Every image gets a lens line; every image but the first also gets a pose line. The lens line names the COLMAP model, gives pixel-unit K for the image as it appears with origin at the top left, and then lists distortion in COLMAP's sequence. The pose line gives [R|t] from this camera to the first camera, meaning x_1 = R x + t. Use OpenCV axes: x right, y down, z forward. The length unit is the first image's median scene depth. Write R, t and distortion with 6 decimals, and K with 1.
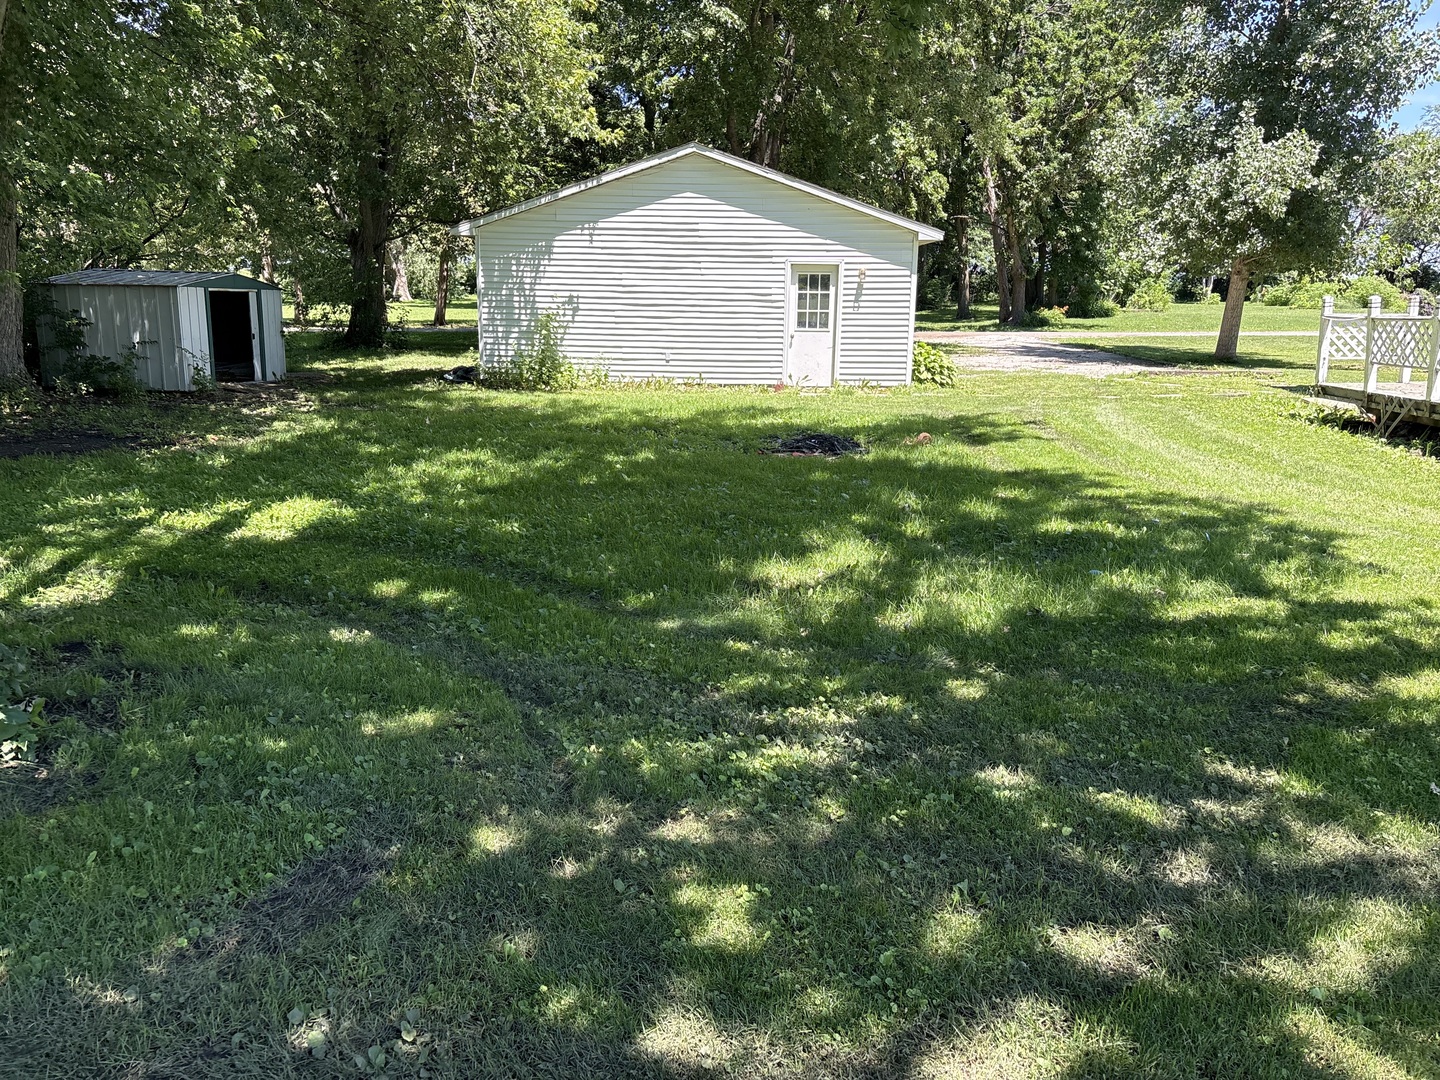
lens RADIAL K [[1073.0, 0, 720.0], [0, 1073.0, 540.0], [0, 0, 1]] dist [0.047099, -0.054085]
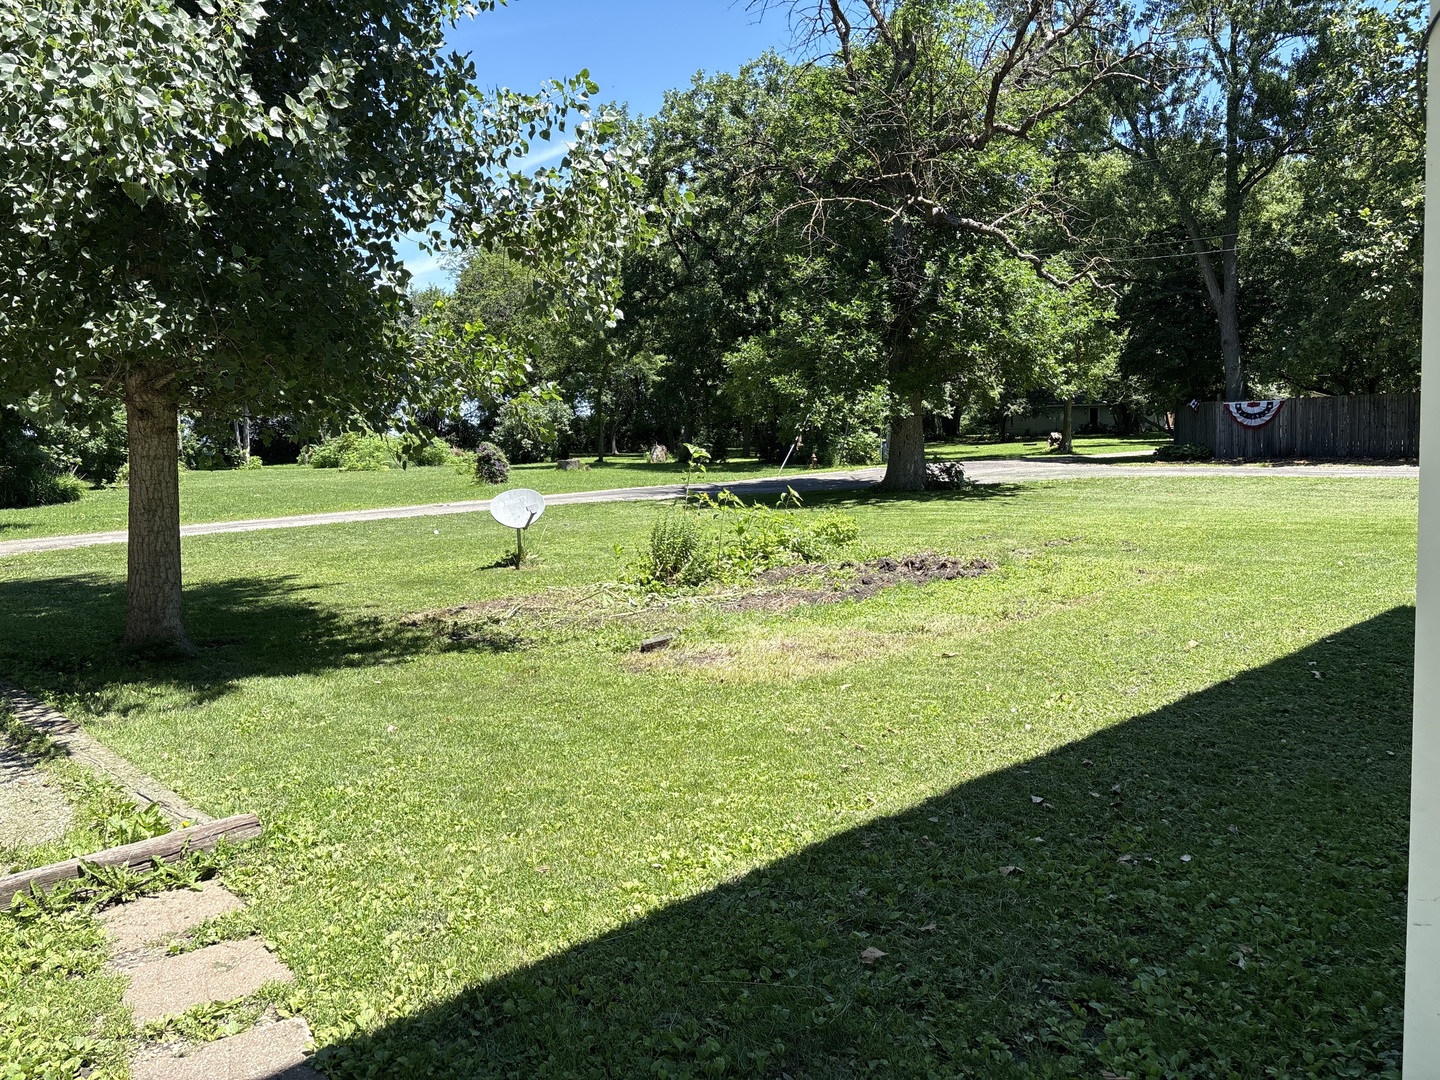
lens RADIAL K [[1073.0, 0, 720.0], [0, 1073.0, 540.0], [0, 0, 1]] dist [0.047099, -0.054085]
pose [[0.691213, -0.100765, 0.715591, 0.136005], [0.203272, 0.977360, -0.058721, -0.056595], [-0.693473, 0.186049, 0.696047, 0.242307]]
